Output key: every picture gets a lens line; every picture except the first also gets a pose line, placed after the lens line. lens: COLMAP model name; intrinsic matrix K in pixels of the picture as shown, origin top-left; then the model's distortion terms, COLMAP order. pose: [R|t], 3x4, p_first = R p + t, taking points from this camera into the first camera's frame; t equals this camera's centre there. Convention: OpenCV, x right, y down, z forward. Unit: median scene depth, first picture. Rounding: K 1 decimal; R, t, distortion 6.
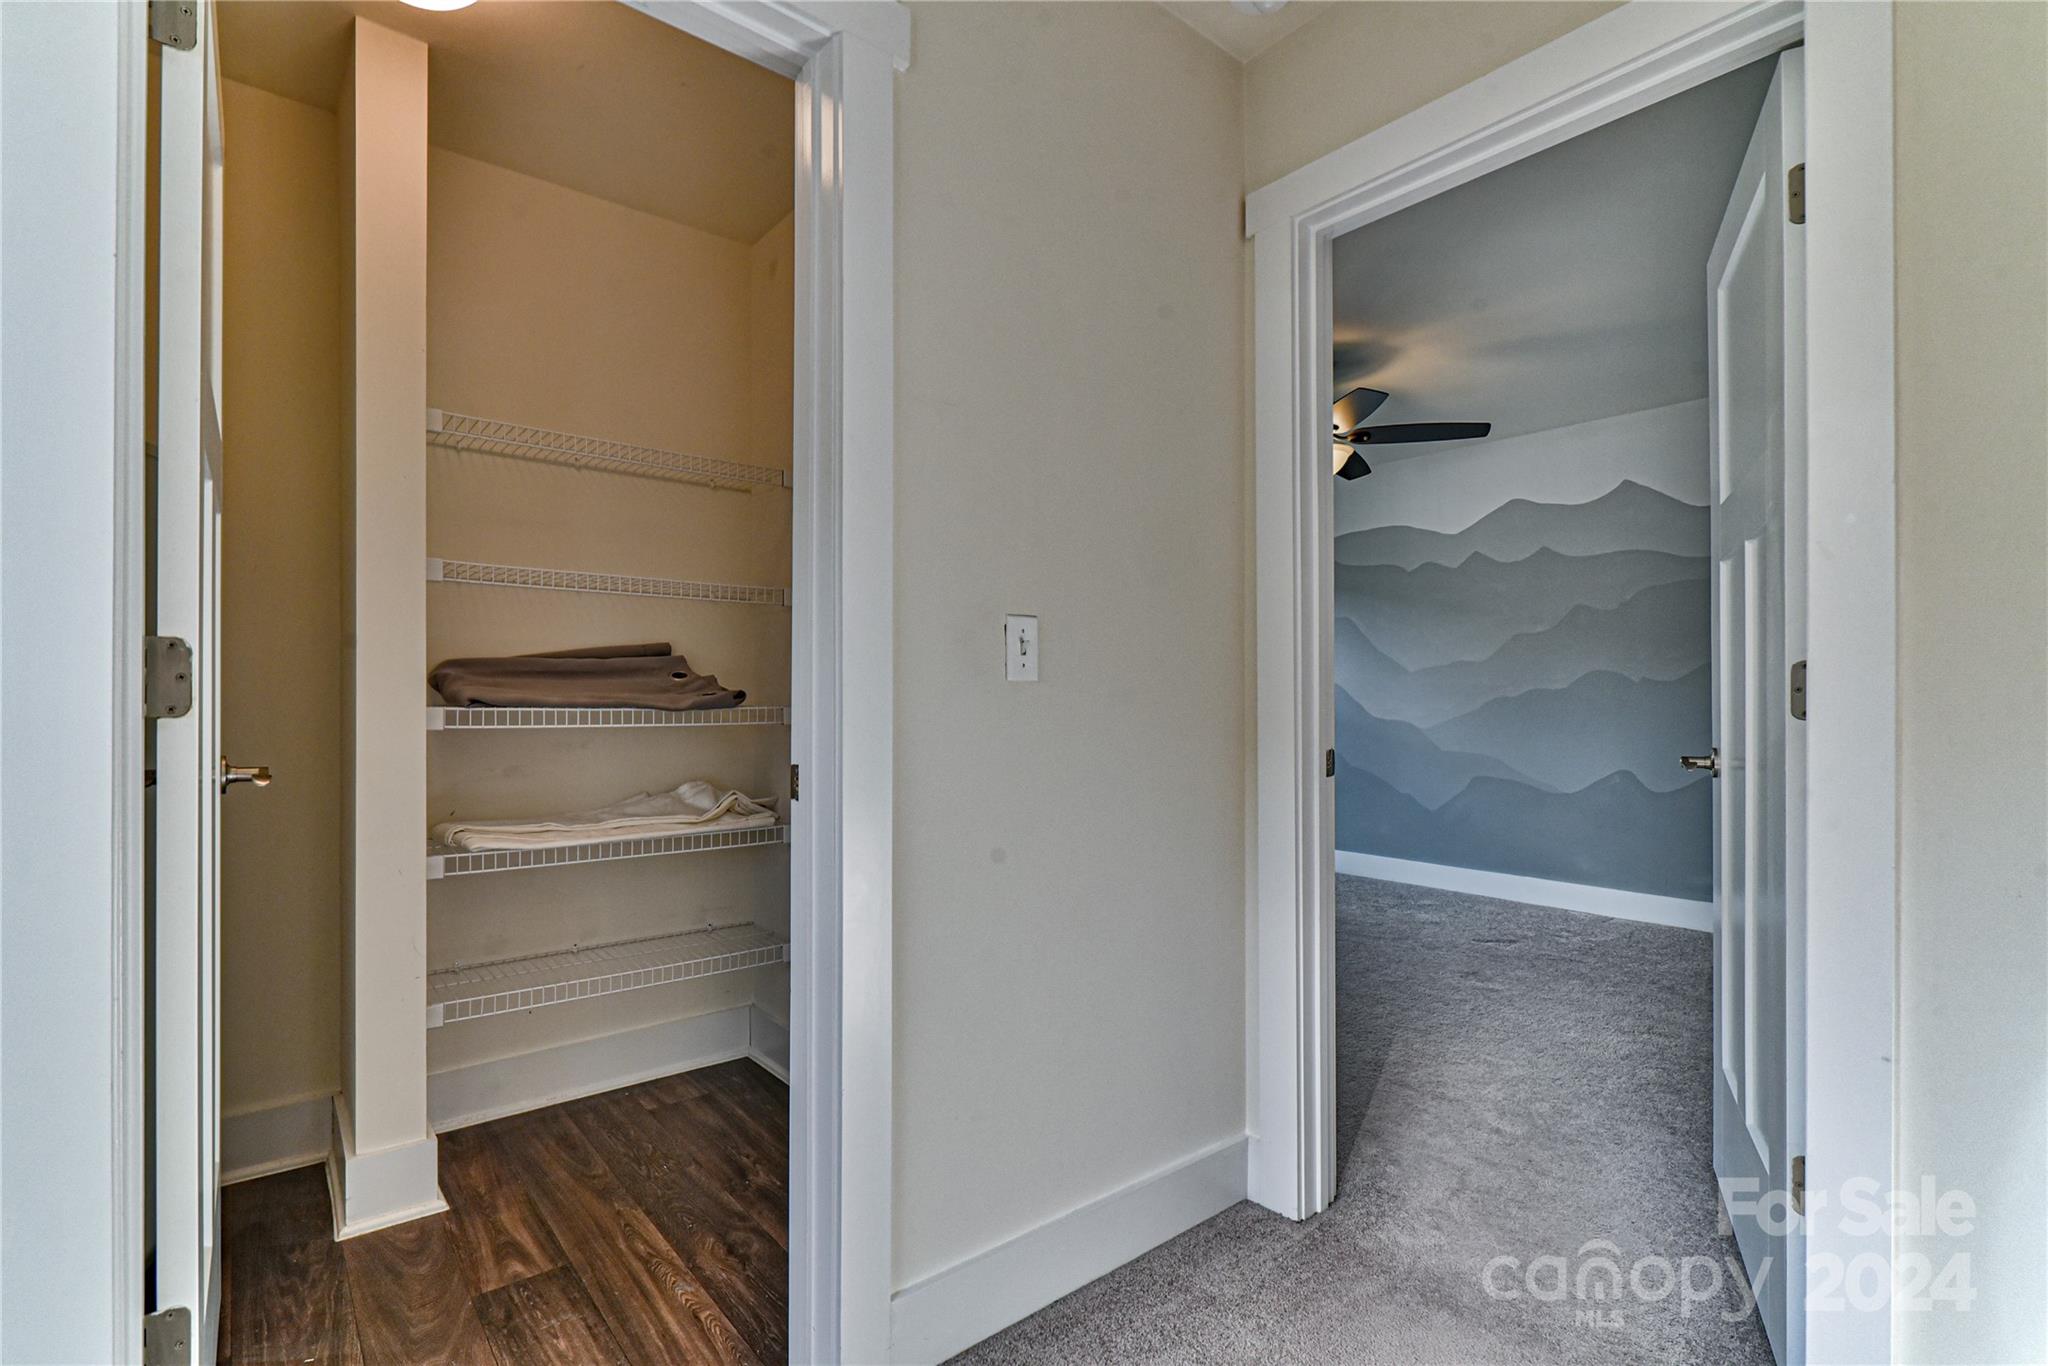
lens RADIAL K [[949.9, 0, 1014.4], [0, 949.9, 695.3], [0, 0, 1]] dist [-0.005353, -0.000664]
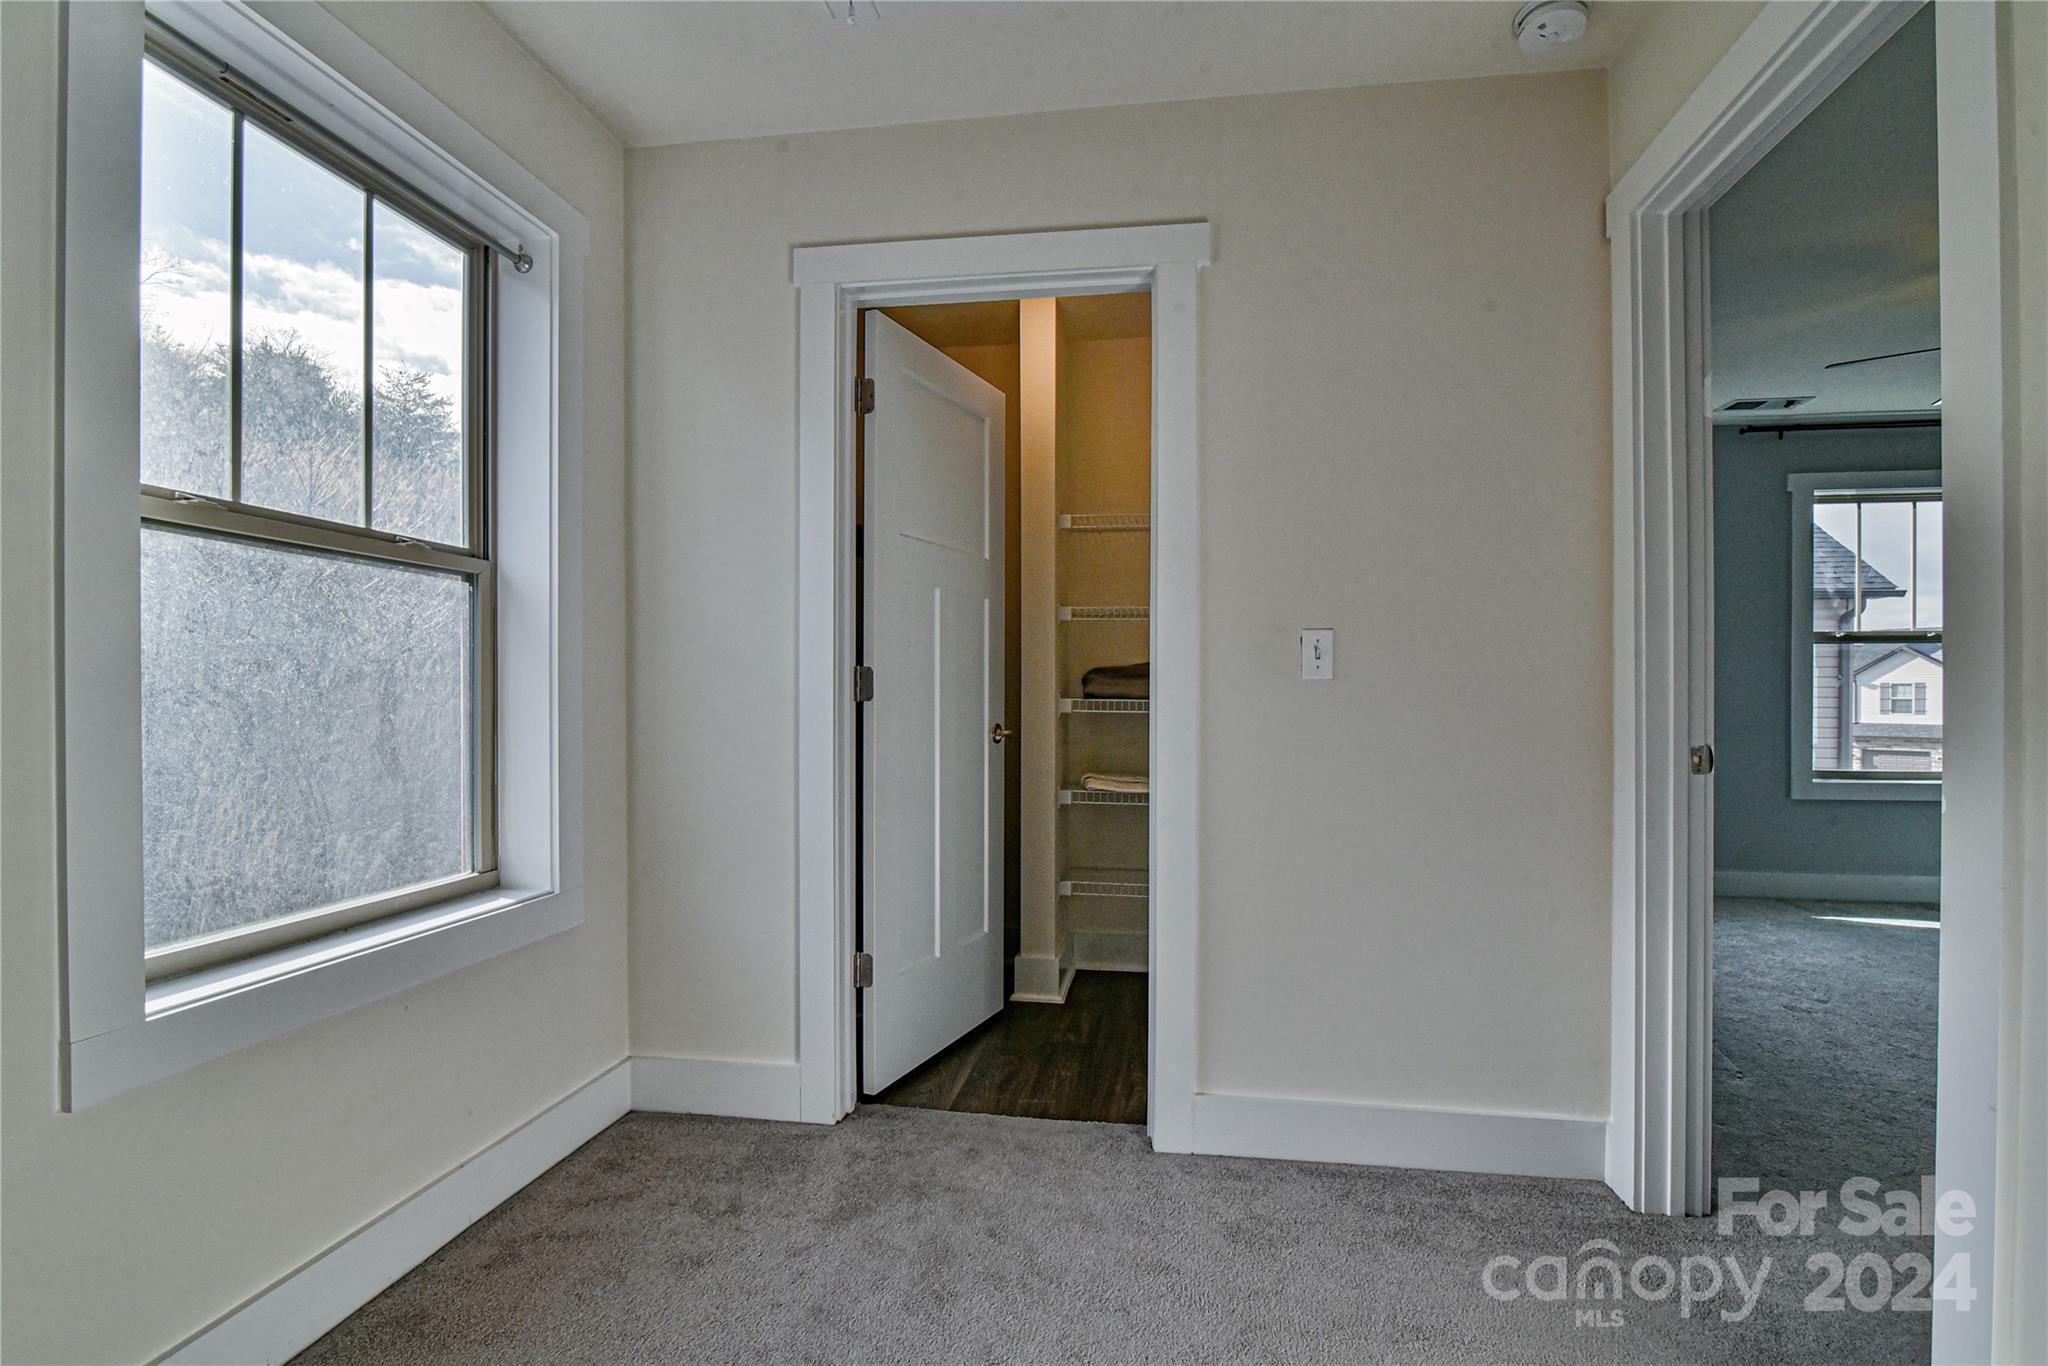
lens RADIAL K [[948.8, 0, 1015.9], [0, 948.8, 691.0], [0, 0, 1]] dist [-0.026301, 0.000667]
pose [[0.654925, -0.001965, -0.755691, 0.361336], [0.002030, 0.999998, -0.000841, 0.000800], [0.755691, -0.000983, 0.654928, -0.084193]]
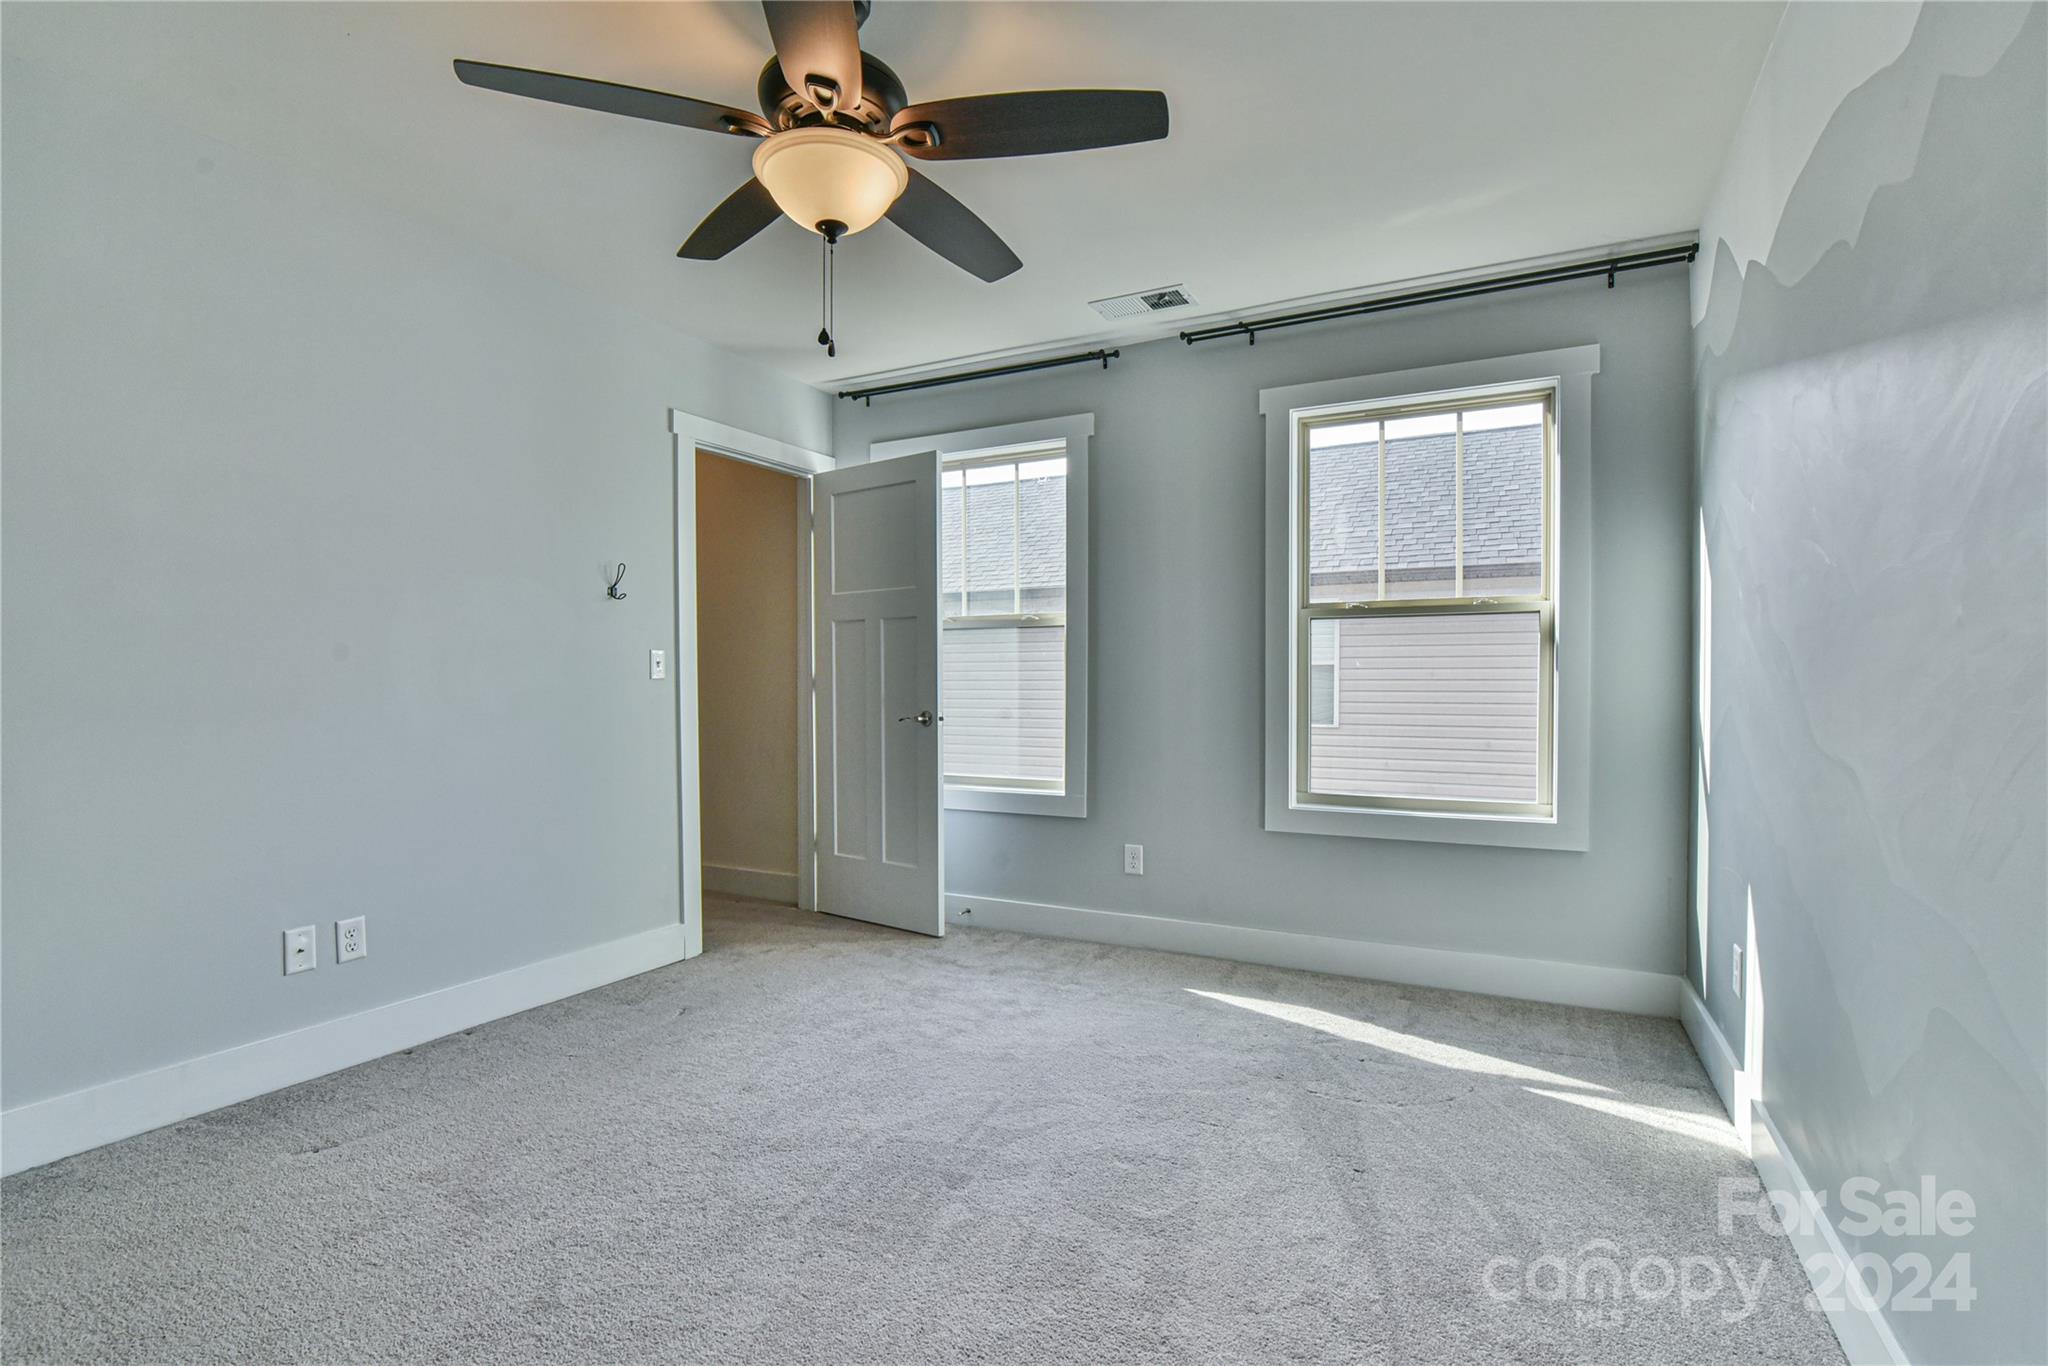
lens RADIAL K [[948.8, 0, 1015.9], [0, 948.8, 691.0], [0, 0, 1]] dist [-0.026301, 0.000667]
pose [[0.385206, 0.001297, -0.922830, 0.927744], [0.003259, 0.999991, 0.002766, 0.005179], [0.922825, -0.004072, 0.385198, 1.066682]]
